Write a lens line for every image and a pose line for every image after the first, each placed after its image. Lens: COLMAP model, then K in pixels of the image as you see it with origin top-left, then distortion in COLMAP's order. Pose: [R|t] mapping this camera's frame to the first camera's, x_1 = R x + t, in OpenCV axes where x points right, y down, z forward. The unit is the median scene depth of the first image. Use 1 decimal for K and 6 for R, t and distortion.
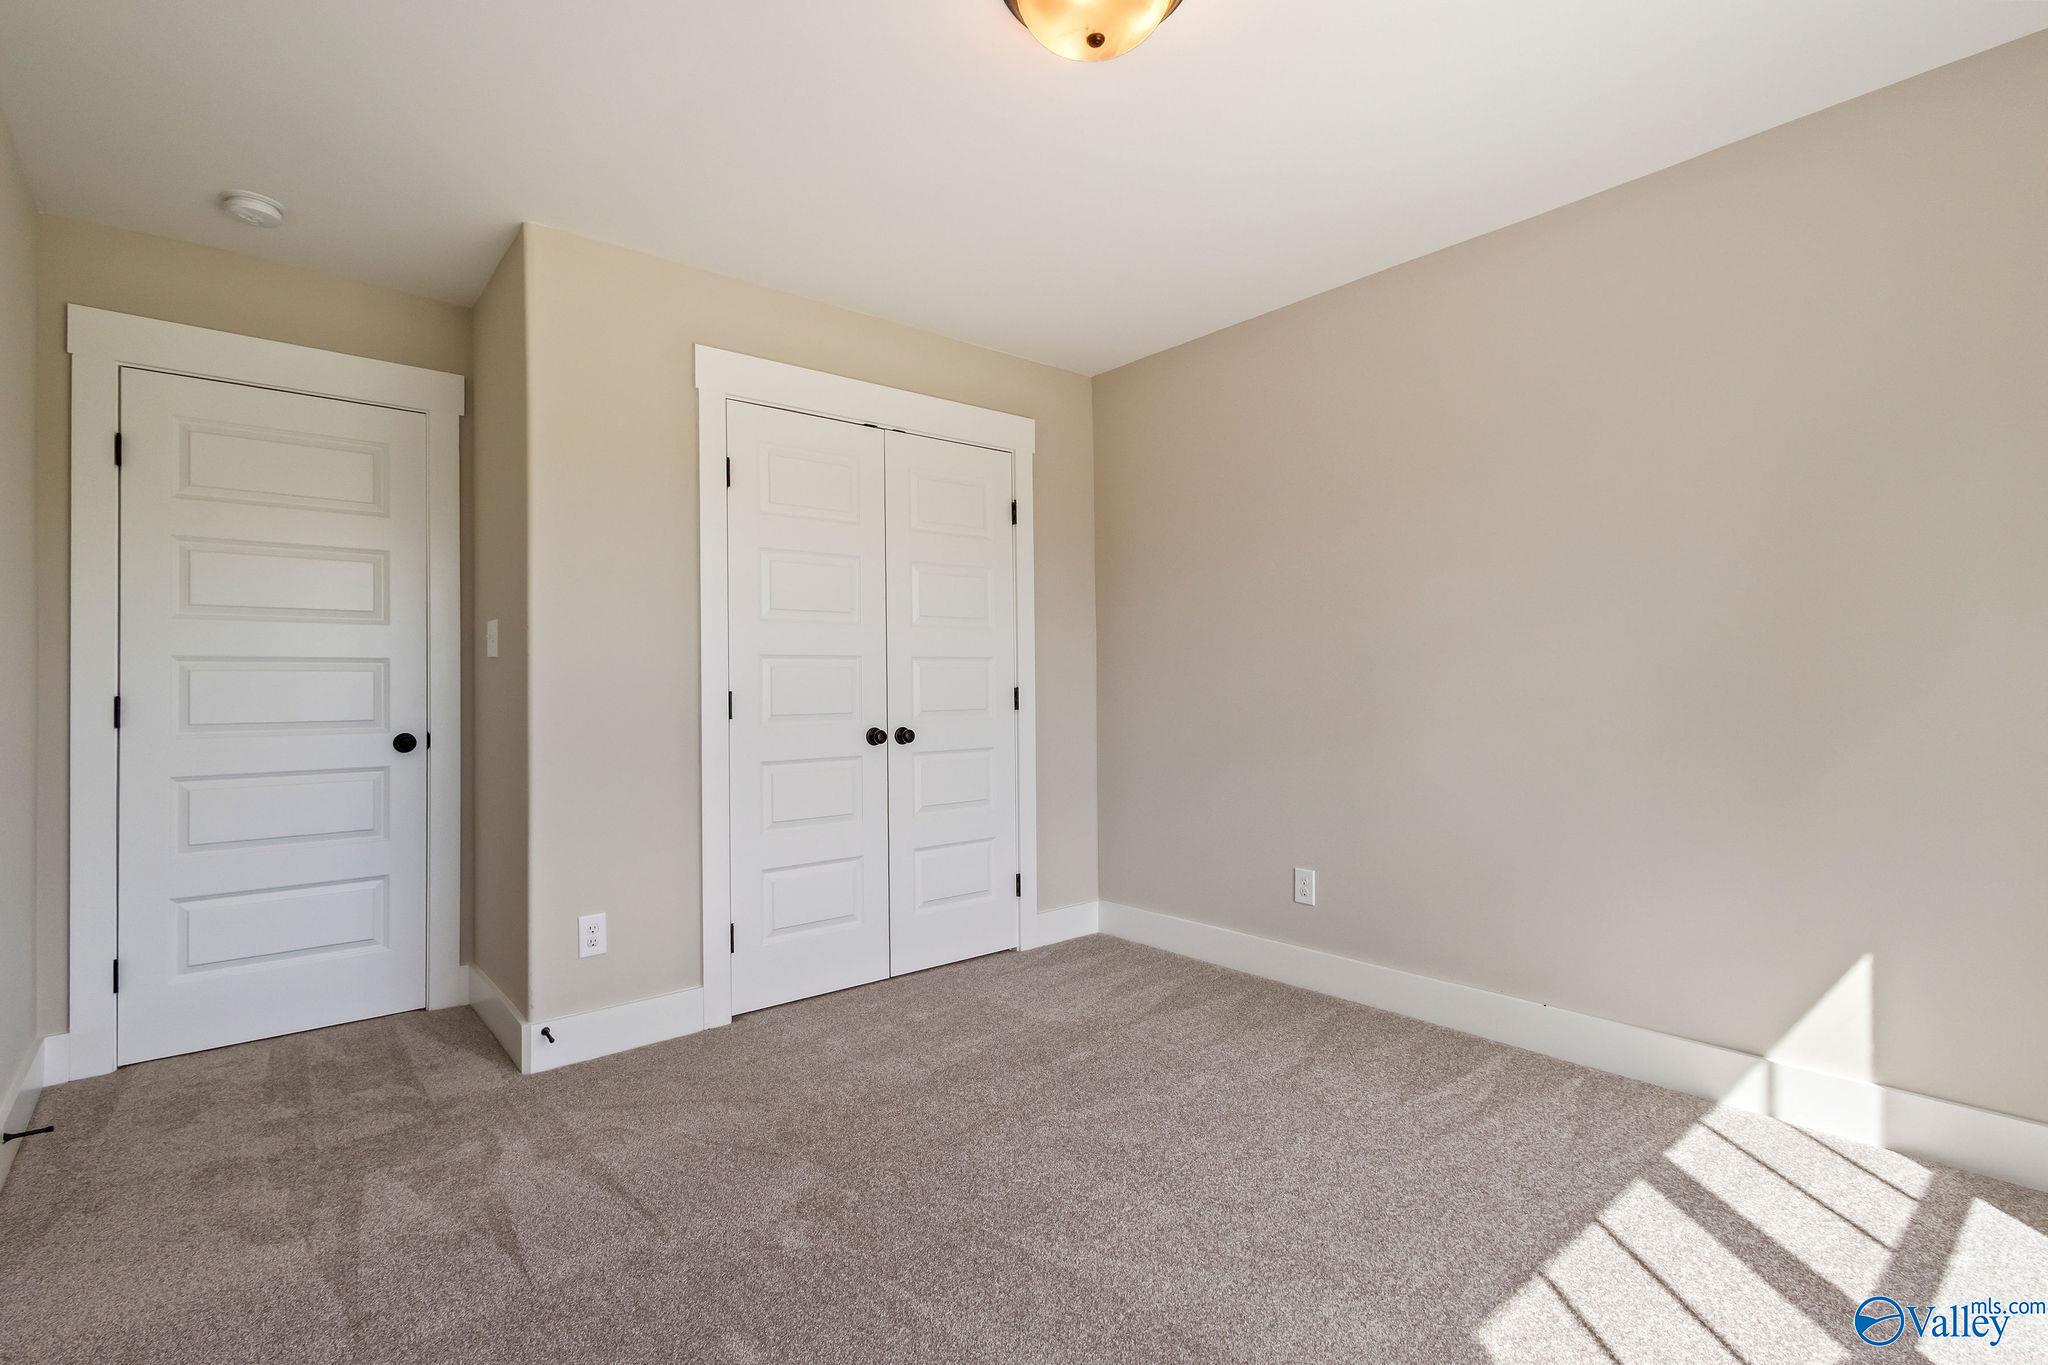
lens RADIAL K [[950.9, 0, 1024.2], [0, 950.9, 672.1], [0, 0, 1]] dist [0.004638, -0.001177]
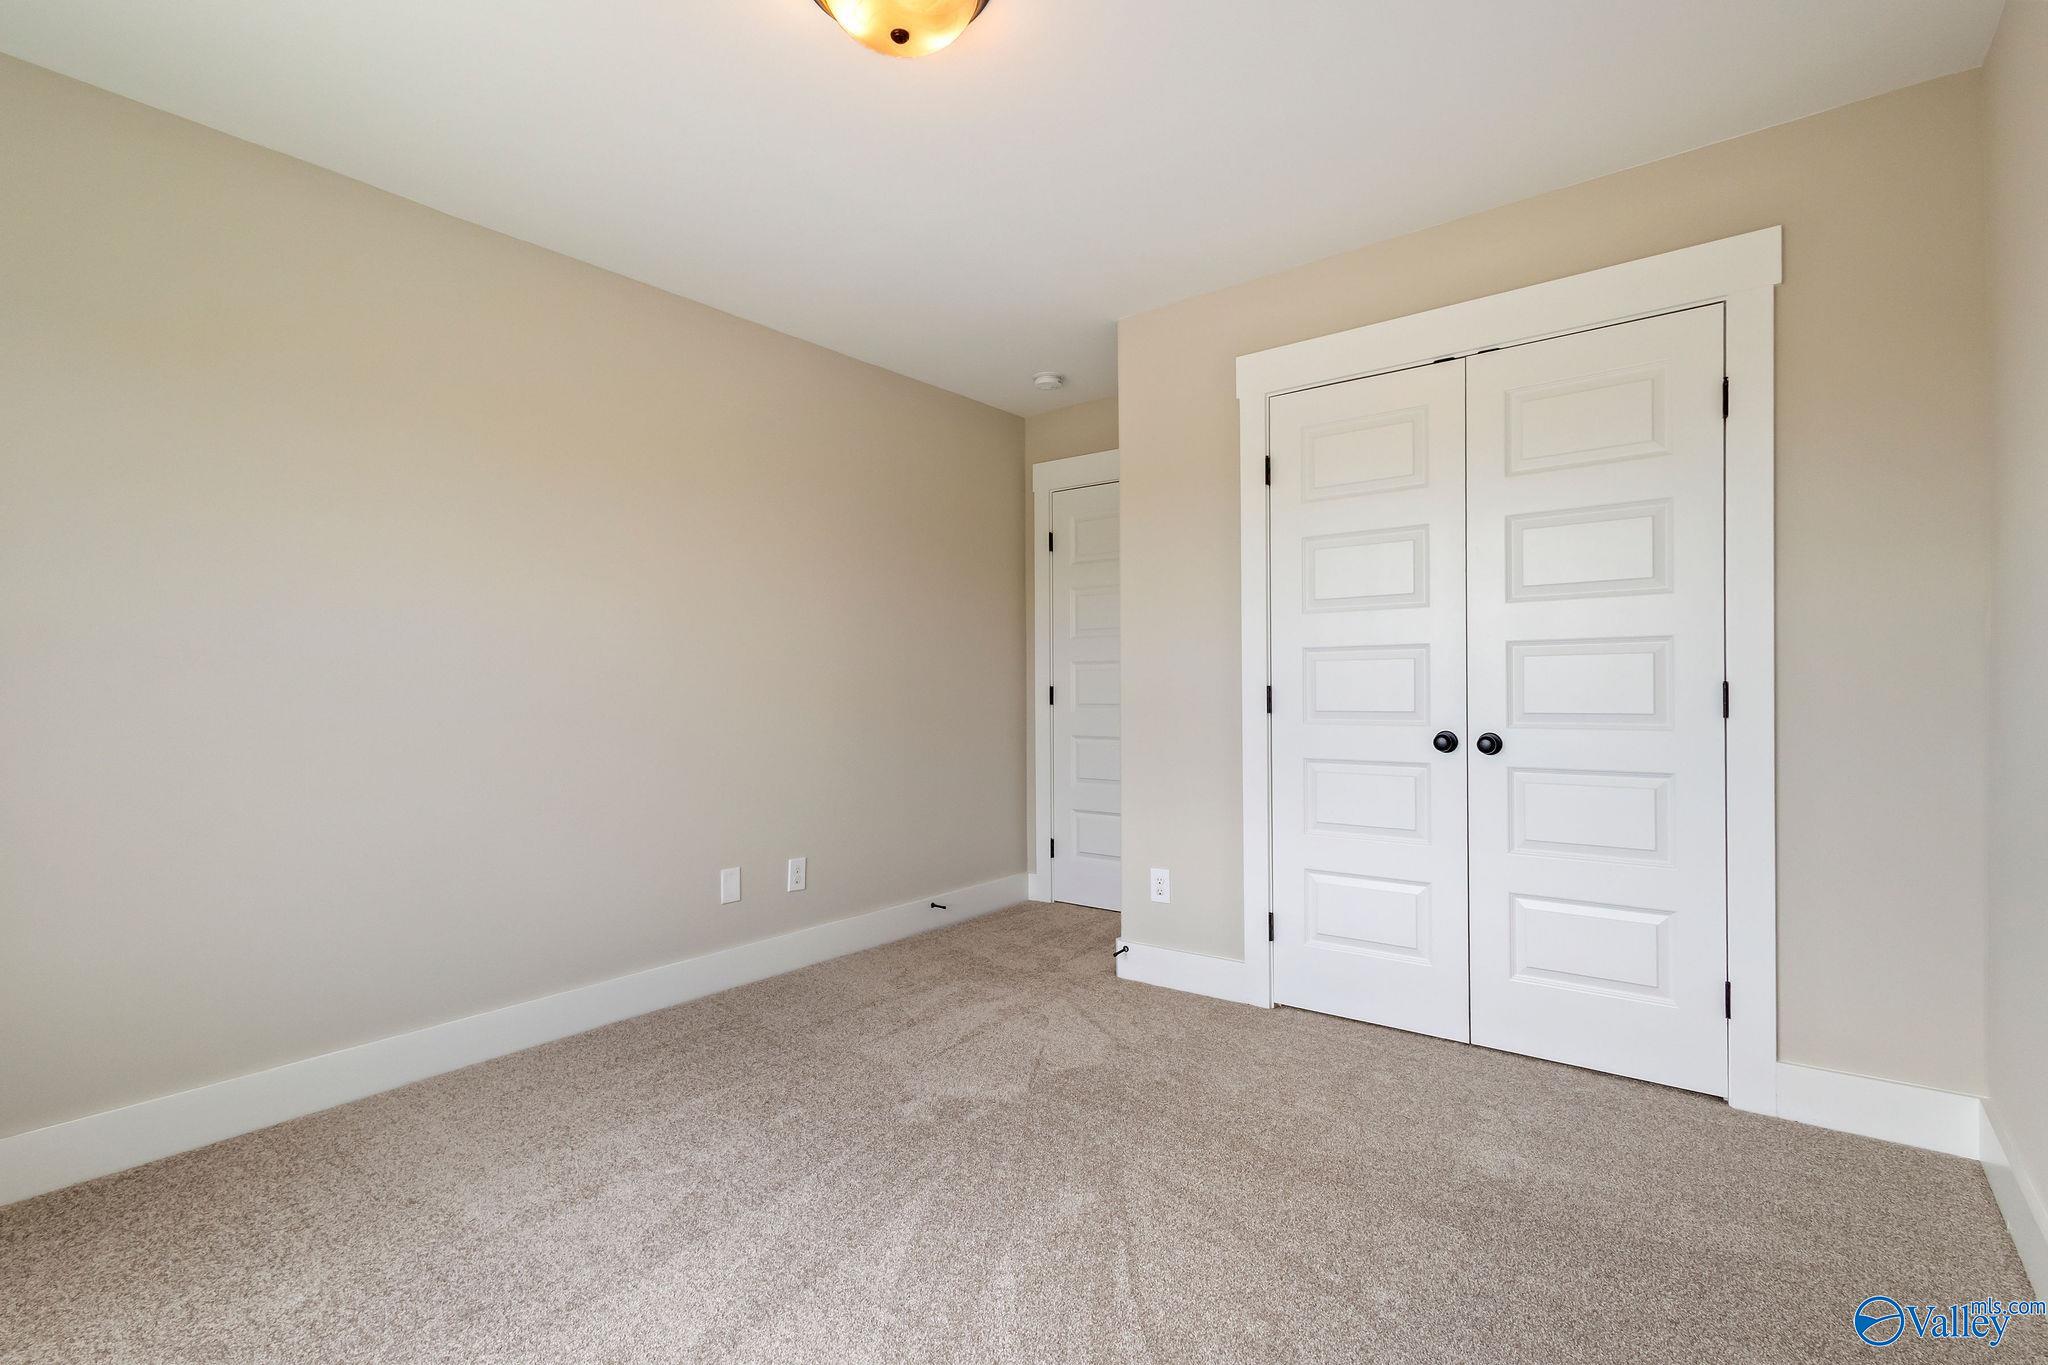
lens RADIAL K [[950.9, 0, 1017.7], [0, 950.9, 686.6], [0, 0, 1]] dist [0.004638, -0.001177]
pose [[0.199844, 0.011318, -0.979762, 0.687747], [0.023033, 0.999603, 0.016245, -0.002074], [0.979557, -0.025813, 0.199504, 0.575994]]
